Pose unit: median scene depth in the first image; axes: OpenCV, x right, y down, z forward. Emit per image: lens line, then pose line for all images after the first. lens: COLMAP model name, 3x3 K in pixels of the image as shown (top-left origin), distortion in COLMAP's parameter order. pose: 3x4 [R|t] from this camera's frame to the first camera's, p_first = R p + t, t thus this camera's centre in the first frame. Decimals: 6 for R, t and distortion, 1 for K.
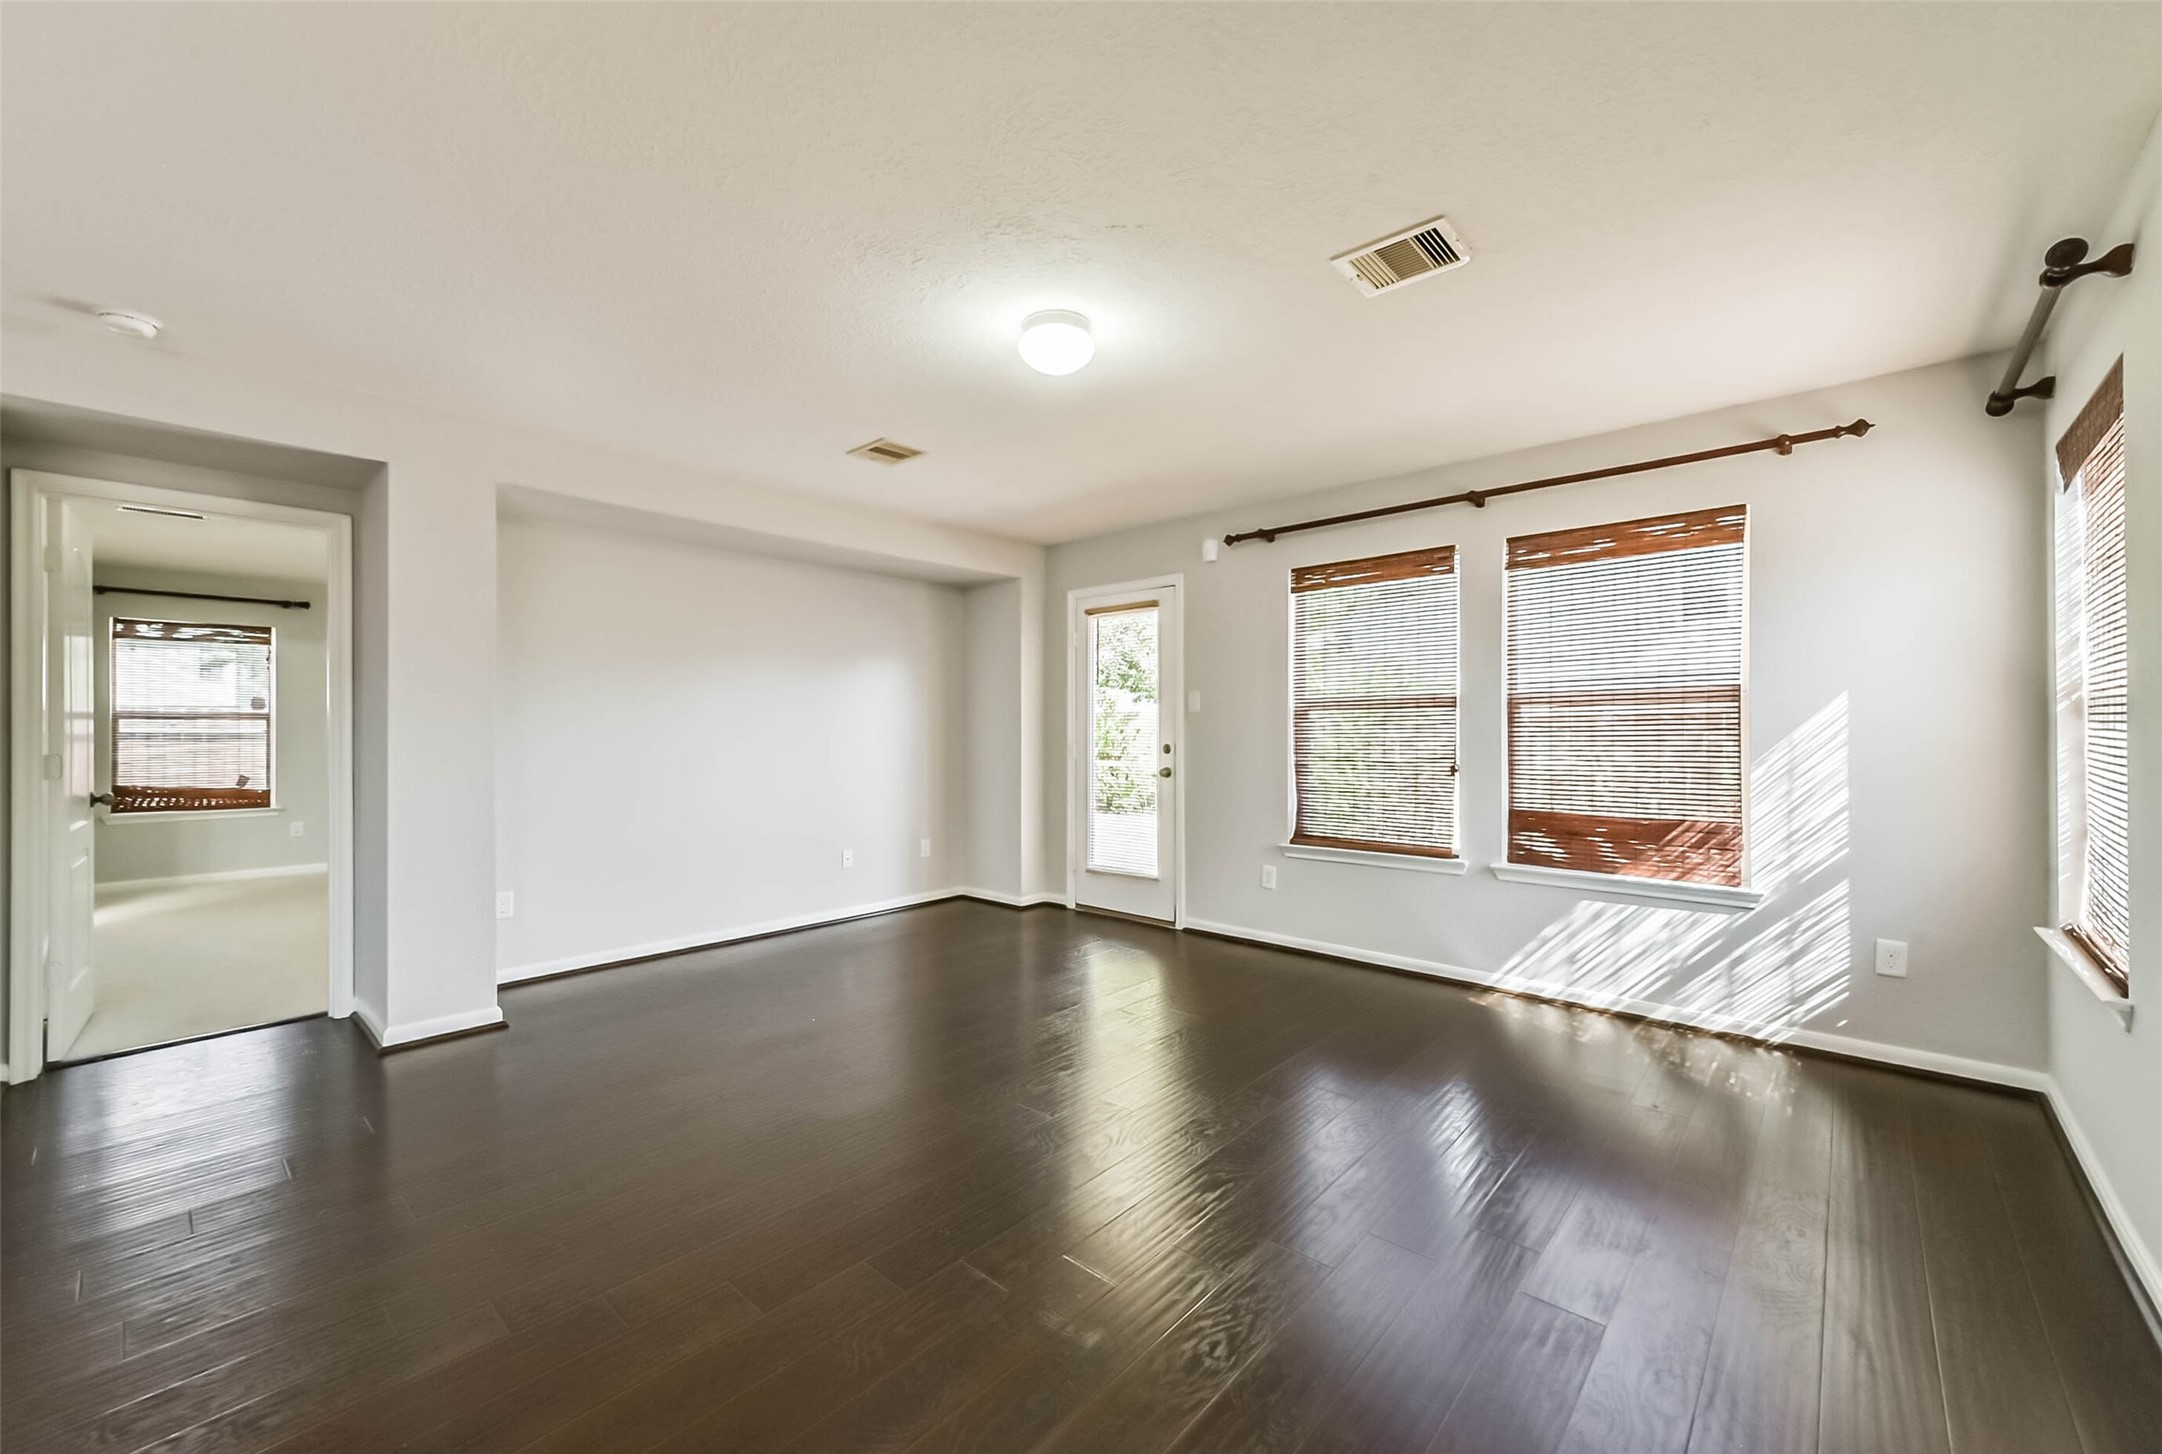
lens RADIAL K [[847.9, 0, 1092.1], [0, 847.9, 725.6], [0, 0, 1]] dist [0.016558, -0.003685]
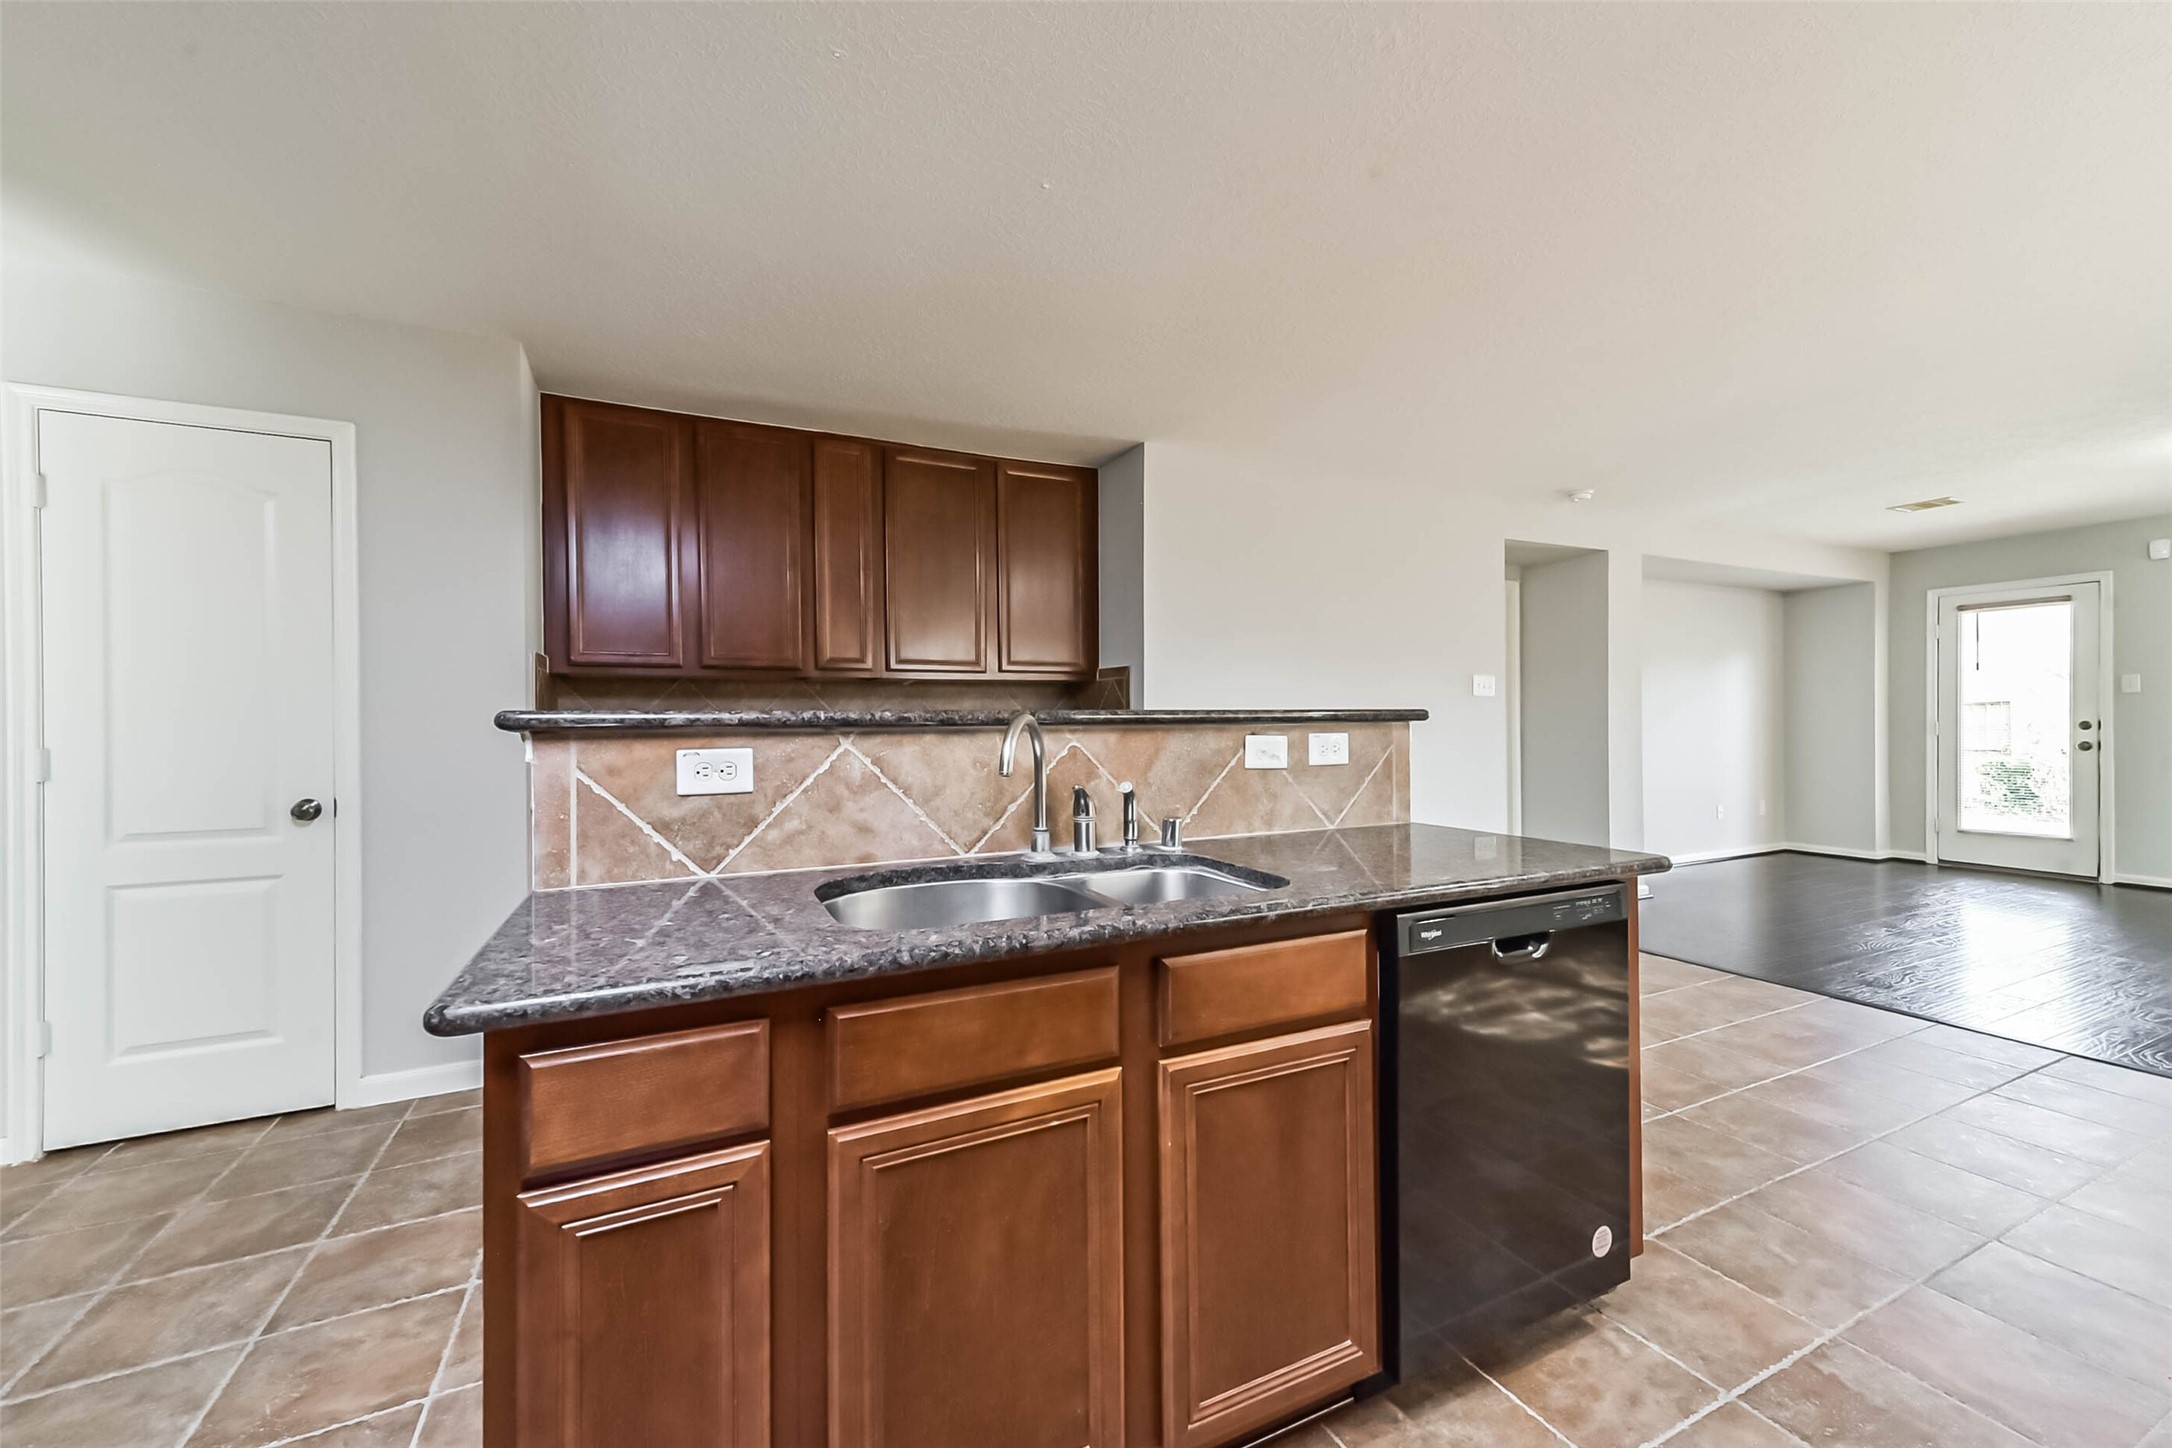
lens RADIAL K [[851.8, 0, 1086.1], [0, 851.8, 721.9], [0, 0, 1]] dist [0.016558, -0.003685]
pose [[0.924964, -0.007457, -0.379982, -0.810378], [0.009556, 0.999948, 0.003639, 0.006912], [0.379935, -0.006997, 0.924987, -0.667375]]
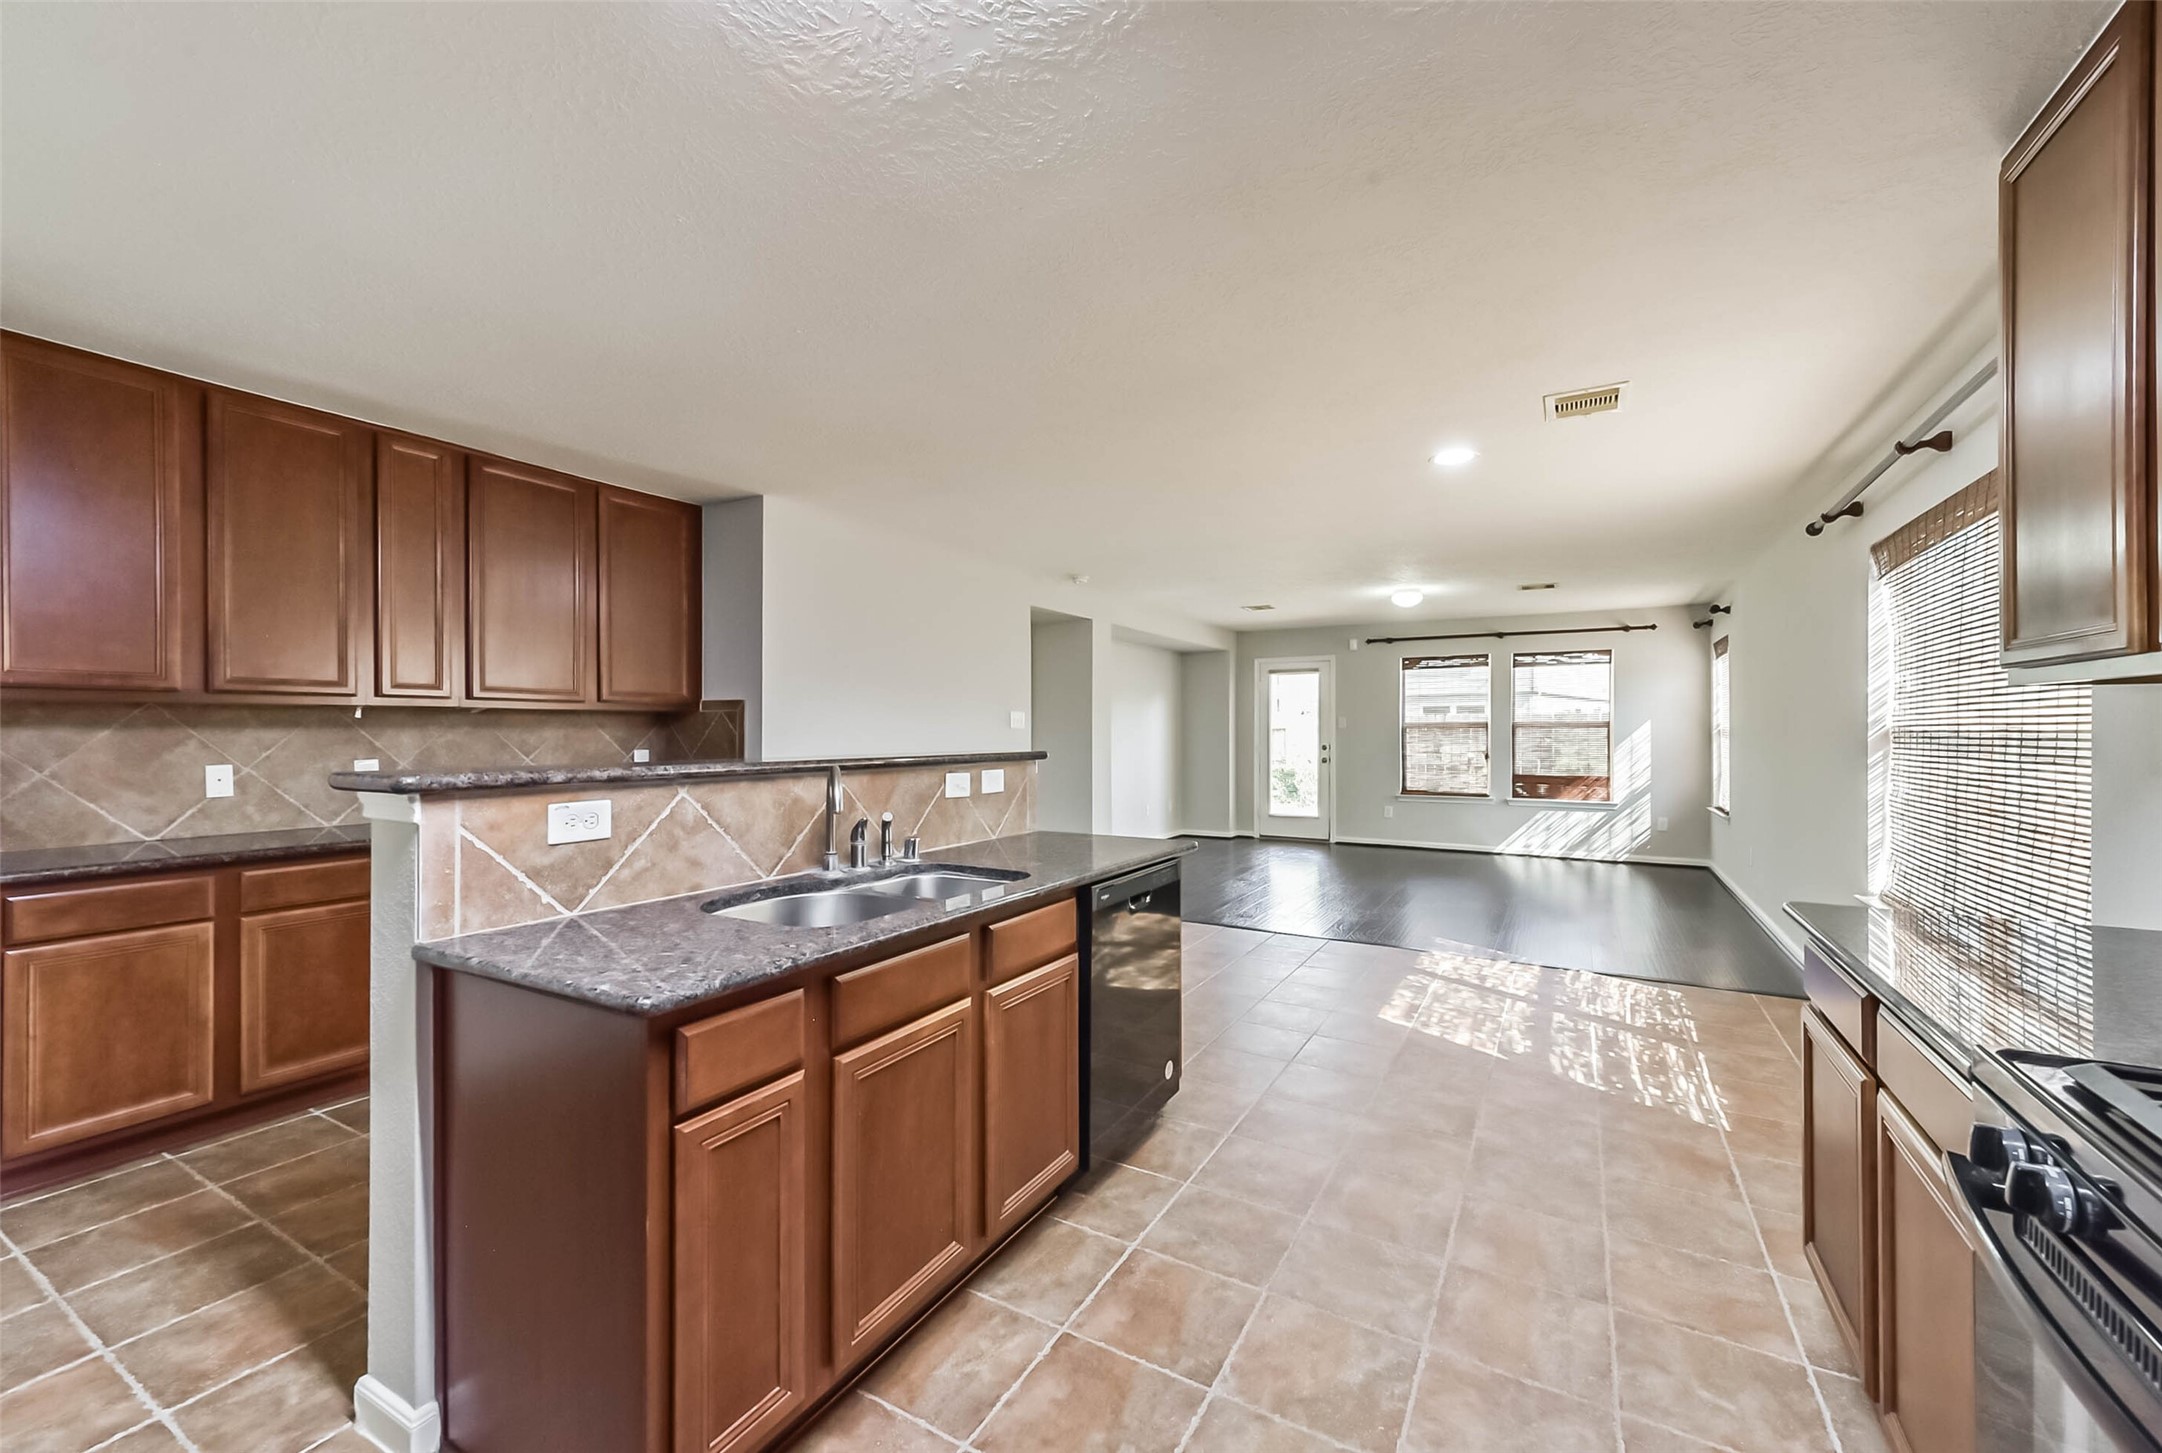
lens RADIAL K [[847.9, 0, 1085.7], [0, 847.9, 728.7], [0, 0, 1]] dist [0.016558, -0.003685]
pose [[0.978390, -0.001048, 0.206765, -0.928796], [0.001345, 0.999998, -0.001297, -0.014243], [-0.206763, 0.001547, 0.978390, -0.830152]]
